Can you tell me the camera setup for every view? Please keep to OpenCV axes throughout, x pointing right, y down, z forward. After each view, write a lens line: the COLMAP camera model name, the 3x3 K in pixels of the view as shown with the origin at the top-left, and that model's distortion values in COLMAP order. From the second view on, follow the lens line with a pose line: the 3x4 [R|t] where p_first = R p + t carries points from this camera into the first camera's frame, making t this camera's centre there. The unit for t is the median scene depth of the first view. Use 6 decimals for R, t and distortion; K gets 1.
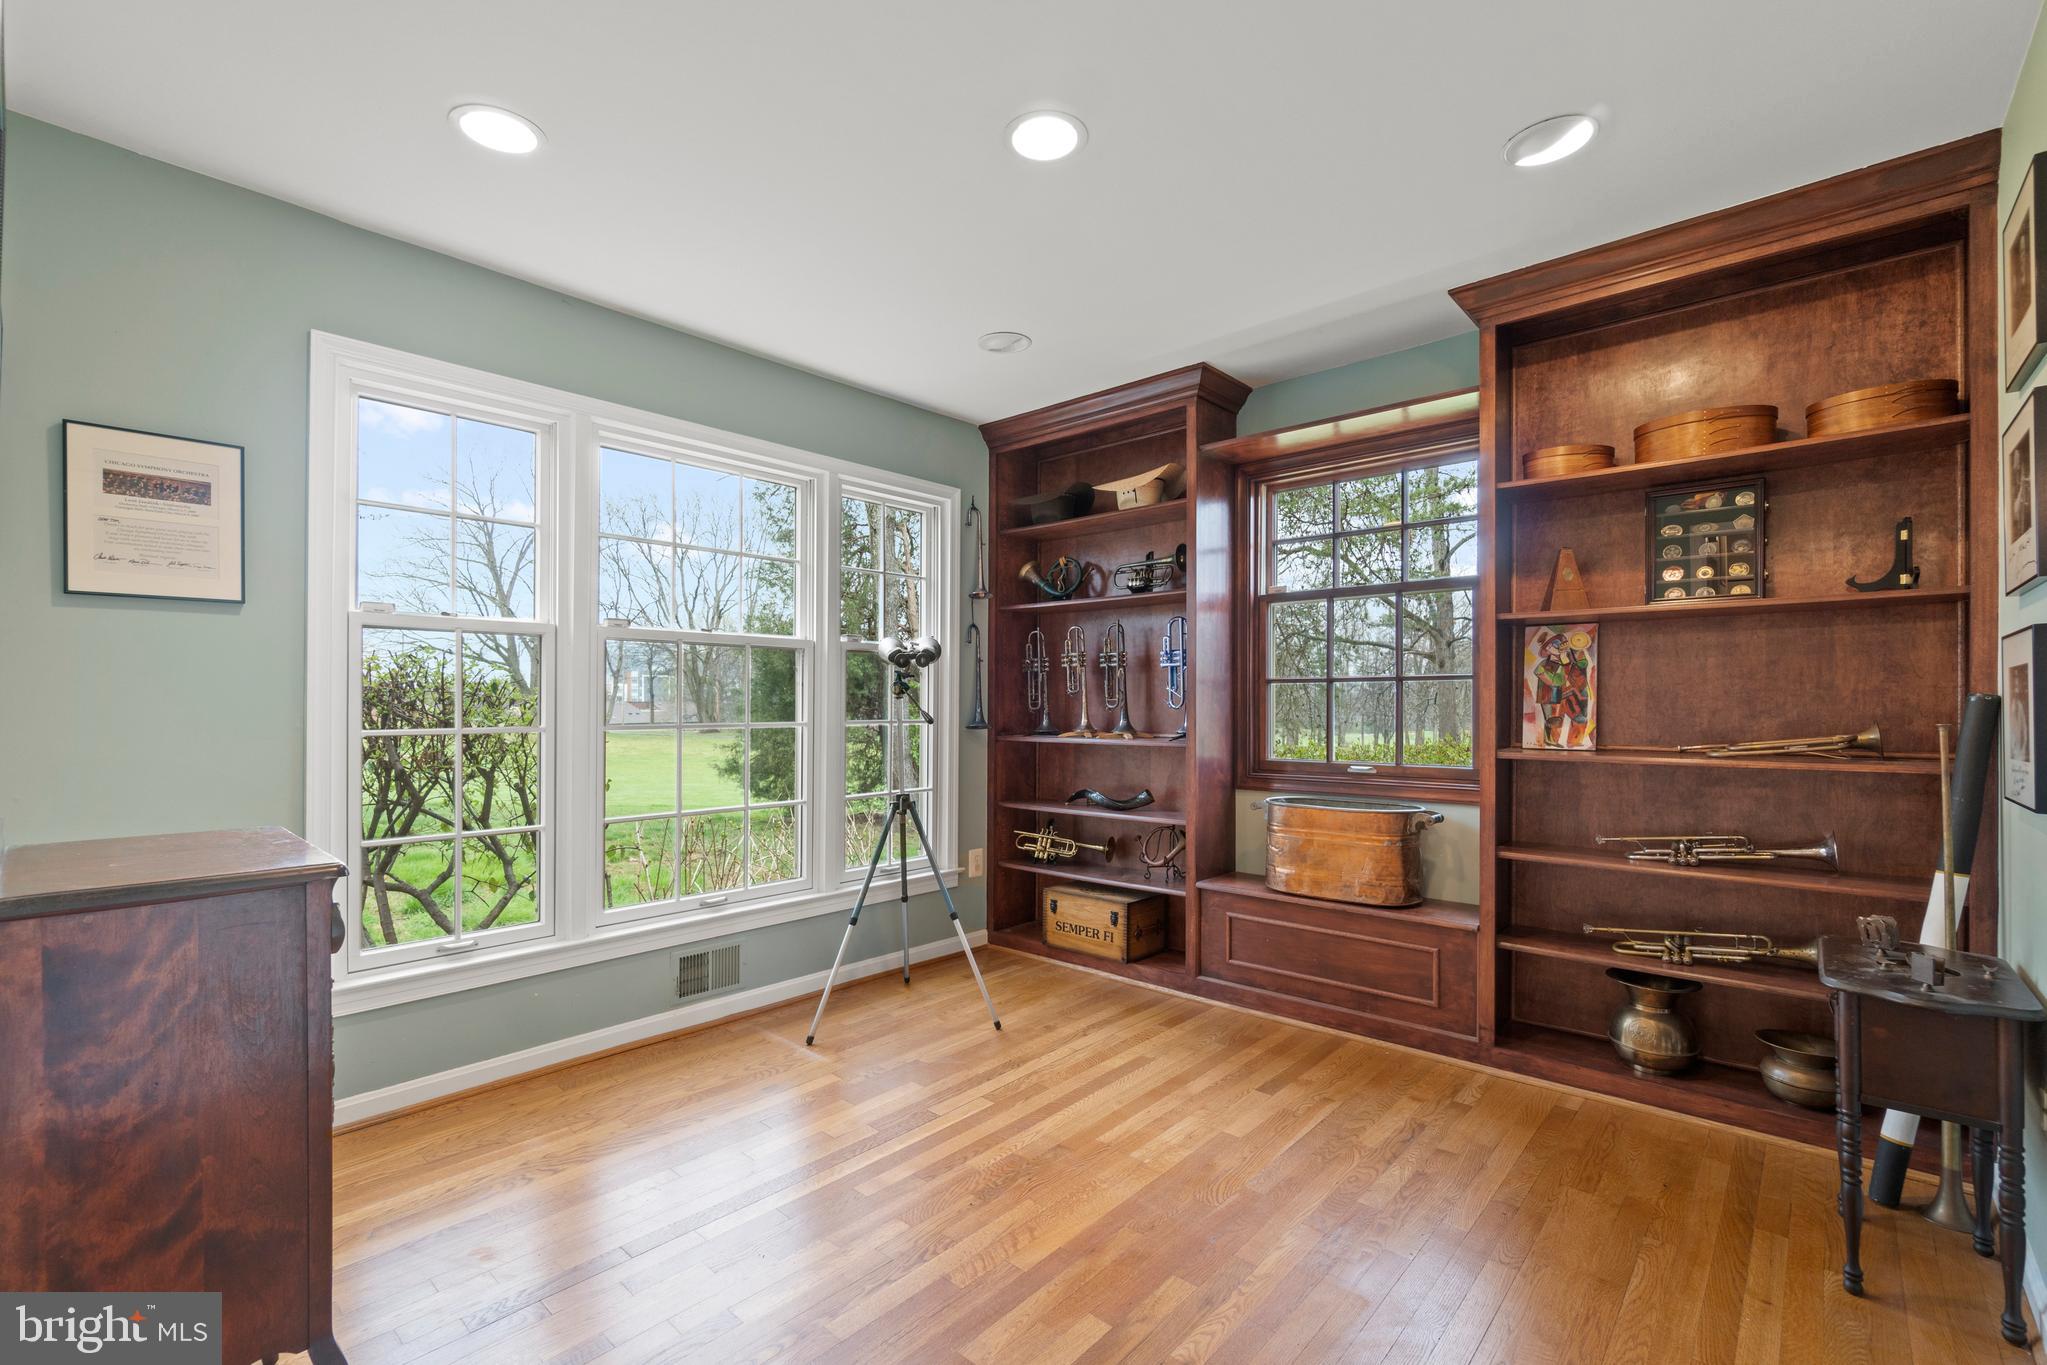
lens RADIAL K [[881.5, 0, 1010.7], [0, 881.5, 698.1], [0, 0, 1]] dist [-0.010694, 0.003995]
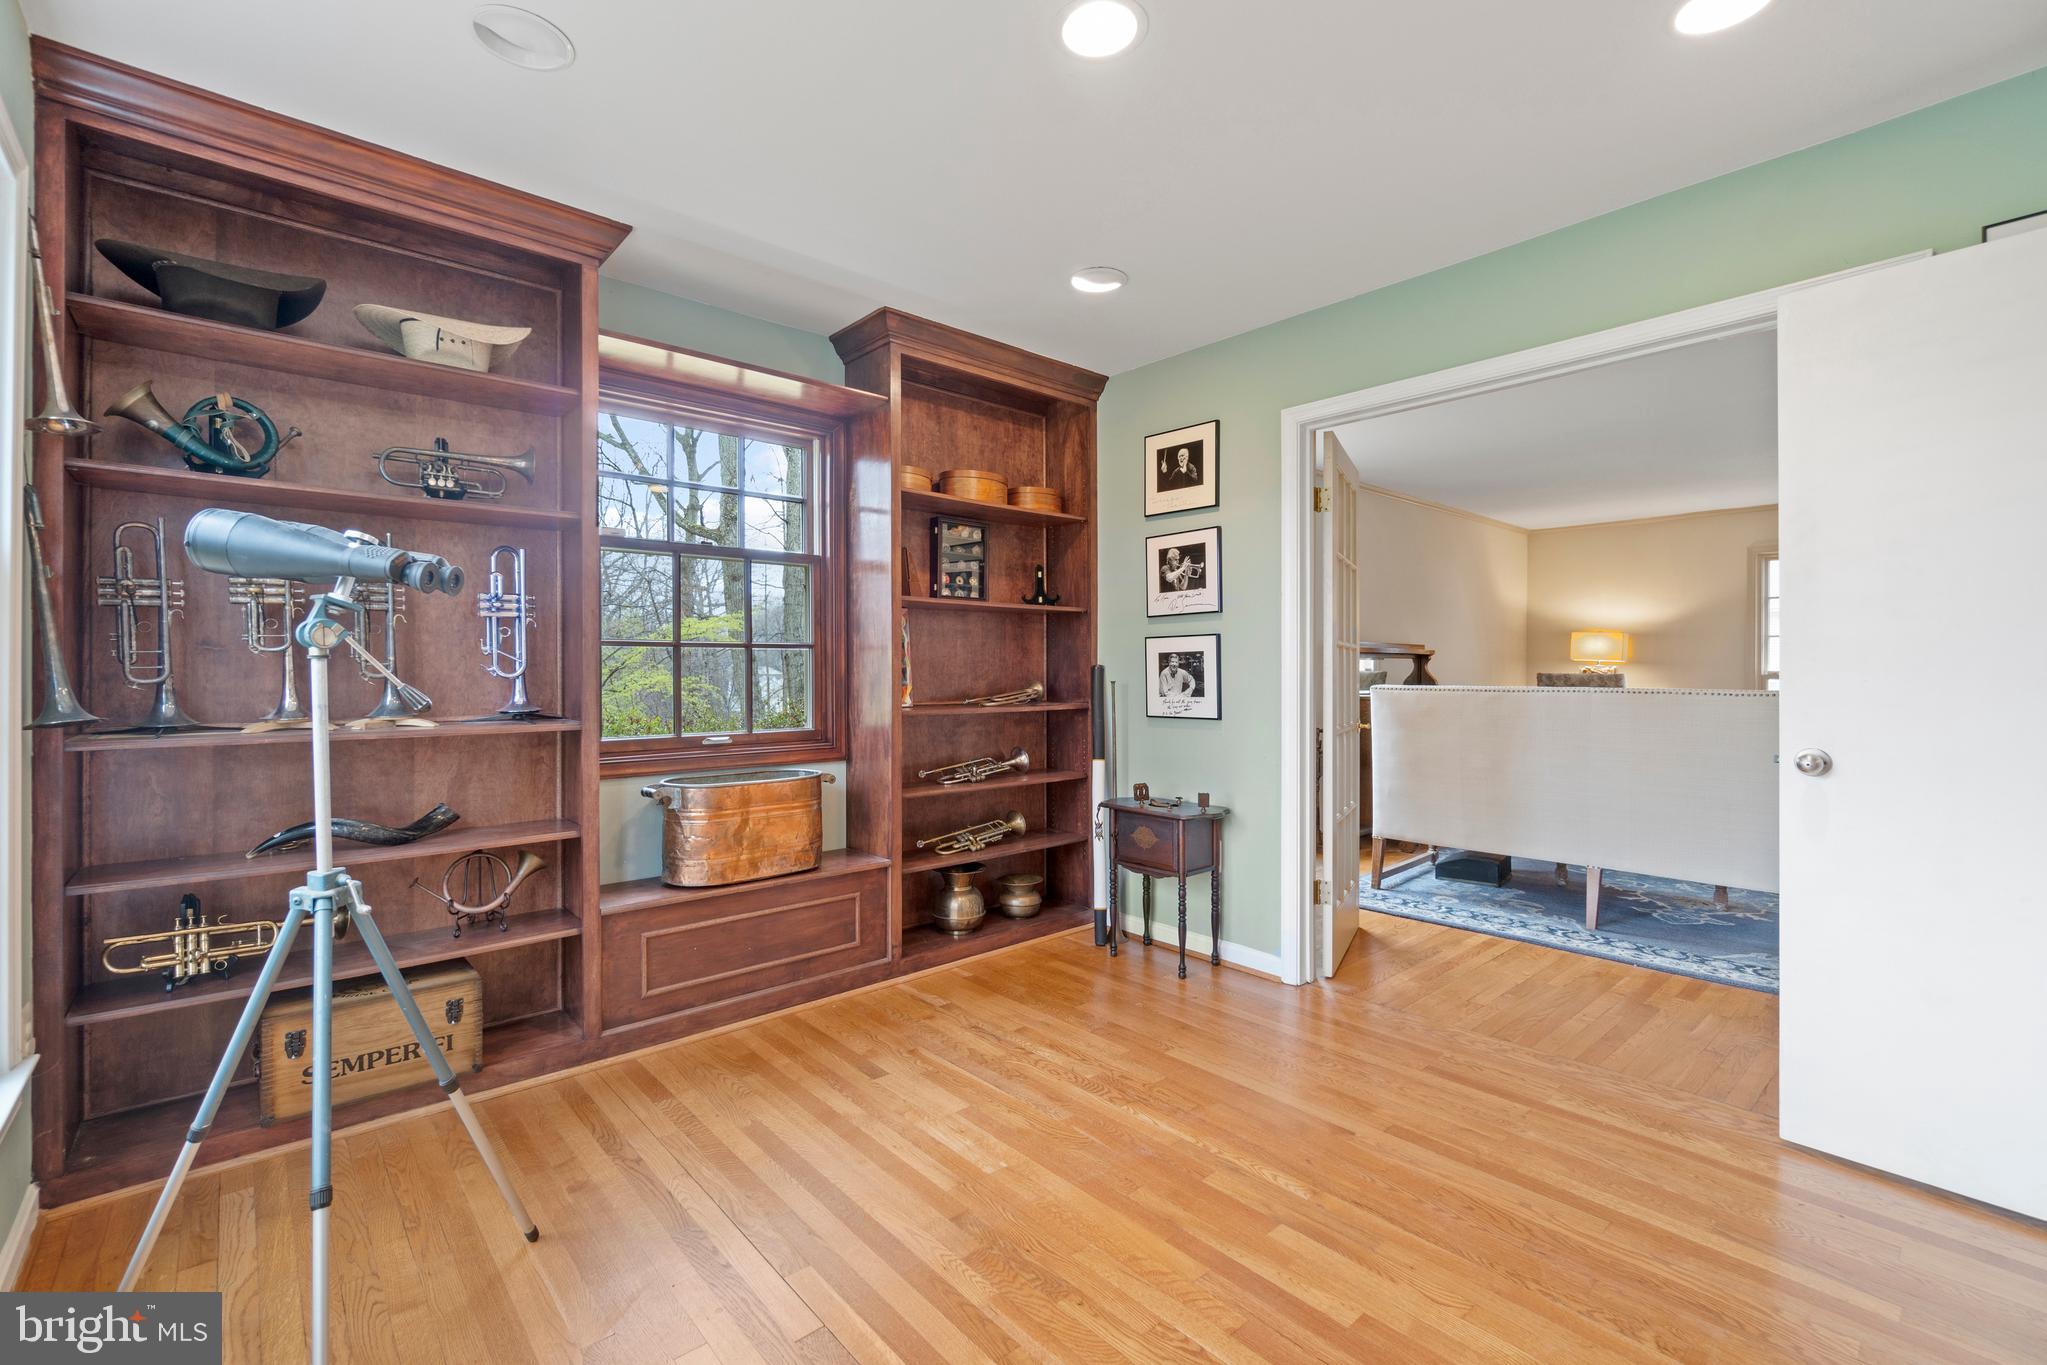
lens RADIAL K [[881.5, 0, 1011.8], [0, 881.5, 671.2], [0, 0, 1]] dist [-0.010694, 0.003995]
pose [[0.119629, -0.005161, 0.992805, -0.609625], [-0.010294, 0.999926, 0.006439, -0.002987], [-0.992765, -0.010990, 0.119567, 0.701599]]
